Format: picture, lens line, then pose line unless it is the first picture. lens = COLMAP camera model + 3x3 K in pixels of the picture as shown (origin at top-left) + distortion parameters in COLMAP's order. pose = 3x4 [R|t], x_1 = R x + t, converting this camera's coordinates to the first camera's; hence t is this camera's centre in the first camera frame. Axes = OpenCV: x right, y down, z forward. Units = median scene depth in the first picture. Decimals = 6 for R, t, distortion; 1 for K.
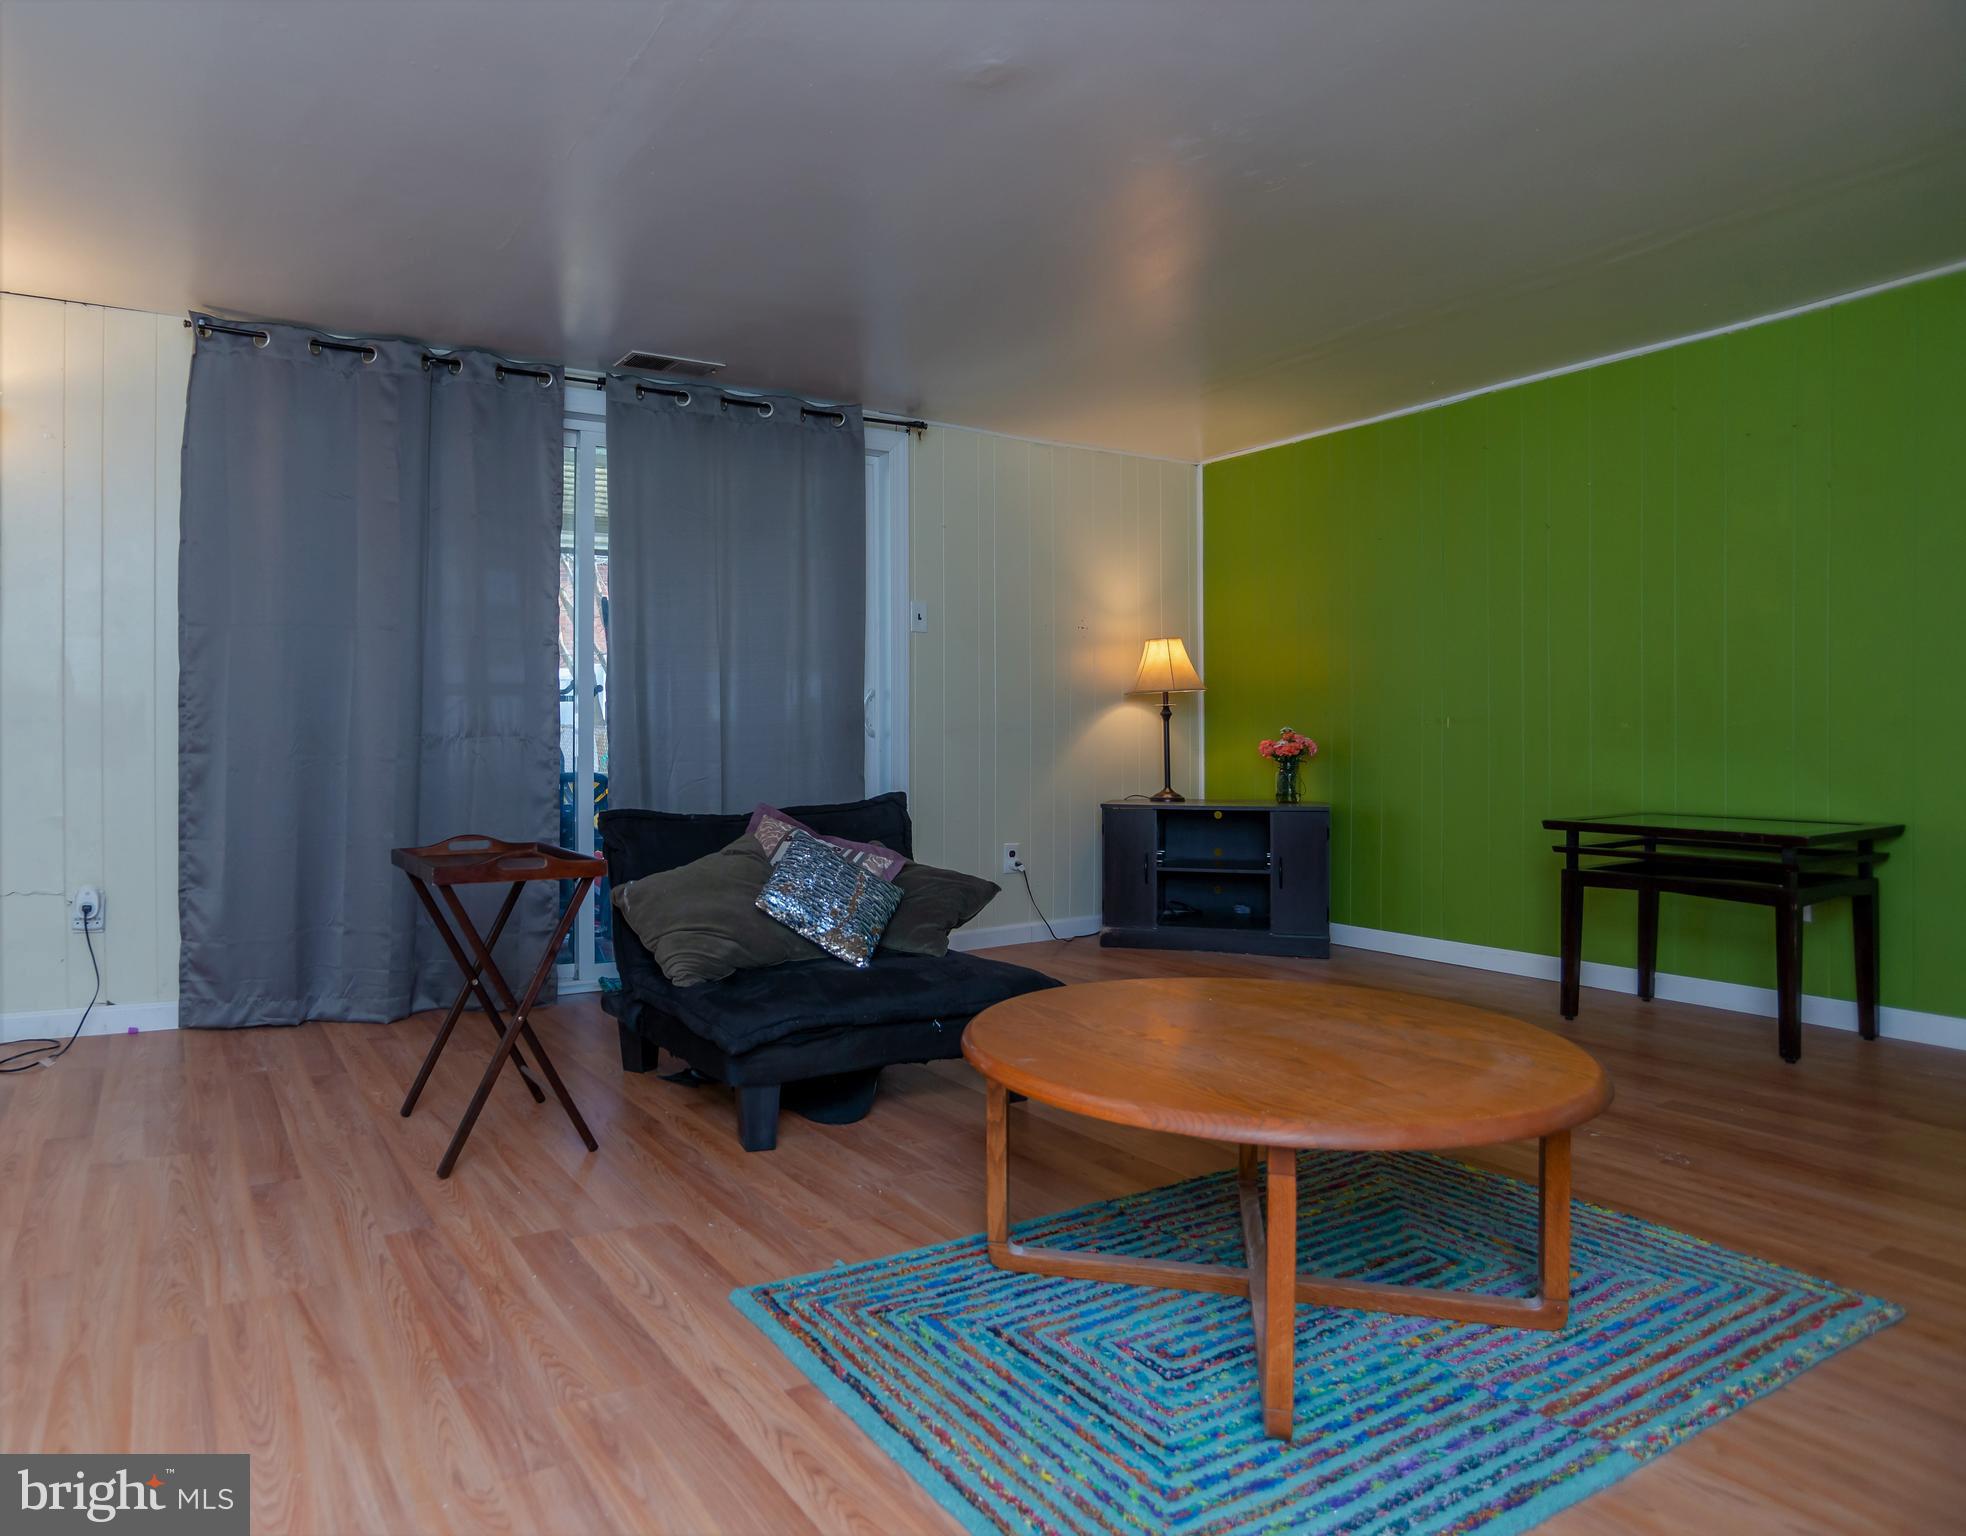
lens RADIAL K [[1182.4, 0, 822.8], [0, 1182.4, 746.0], [0, 0, 1]] dist [-0.020563, 0.003576]
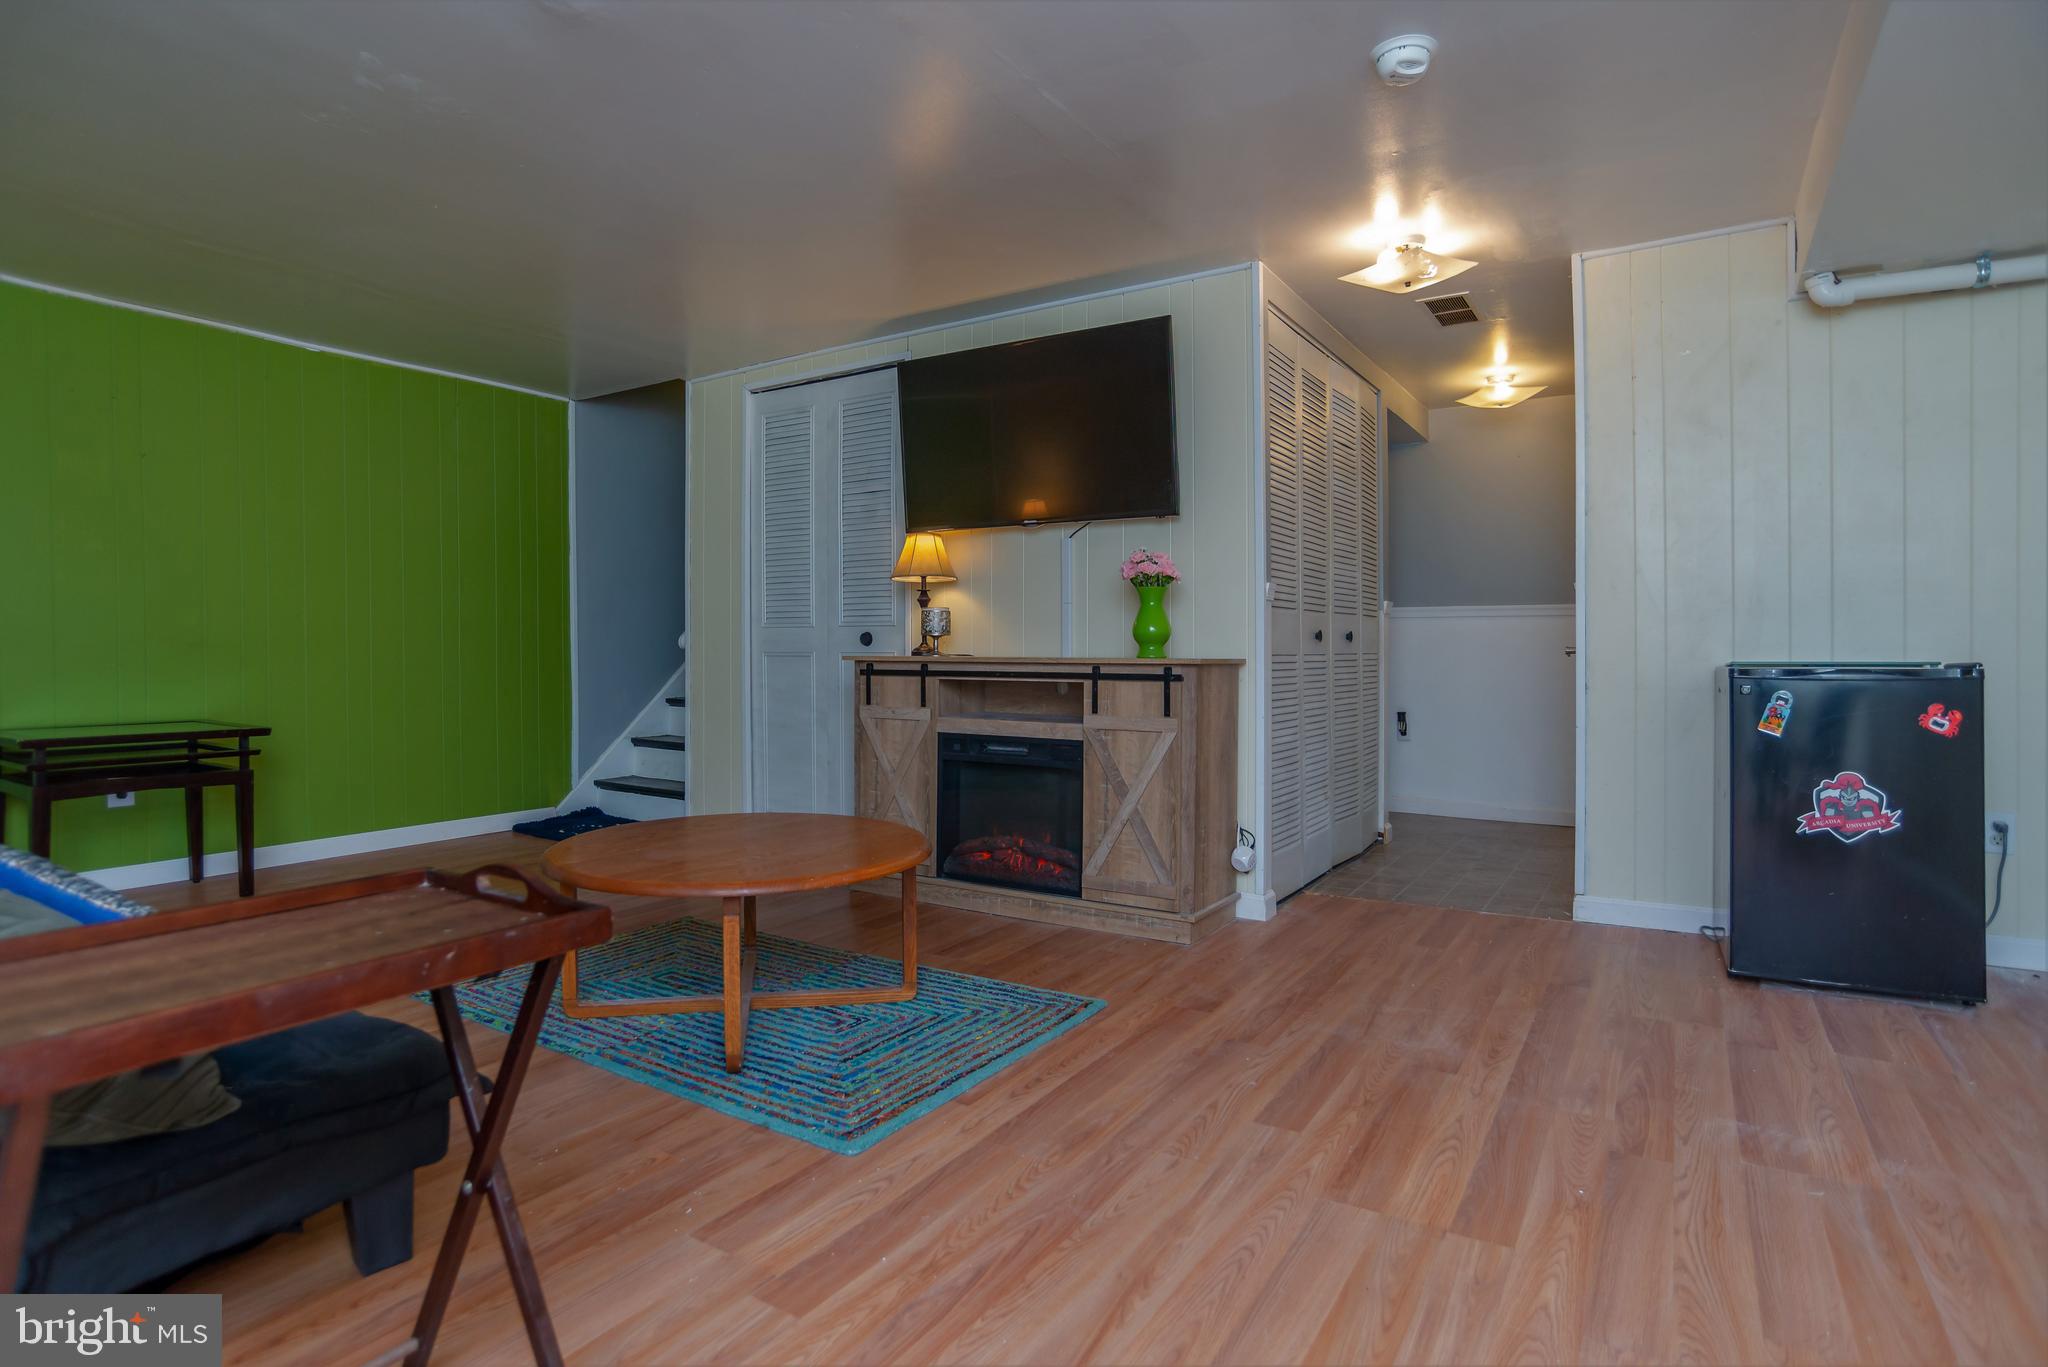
lens RADIAL K [[1053.7, 0, 998.6], [0, 1053.7, 670.9], [0, 0, 1]] dist [-0.103075, 0.055682]
pose [[-0.466518, -0.001854, 0.884510, -1.064813], [0.007334, 0.999955, 0.005964, 0.017102], [-0.884481, 0.009269, -0.466484, 1.429147]]
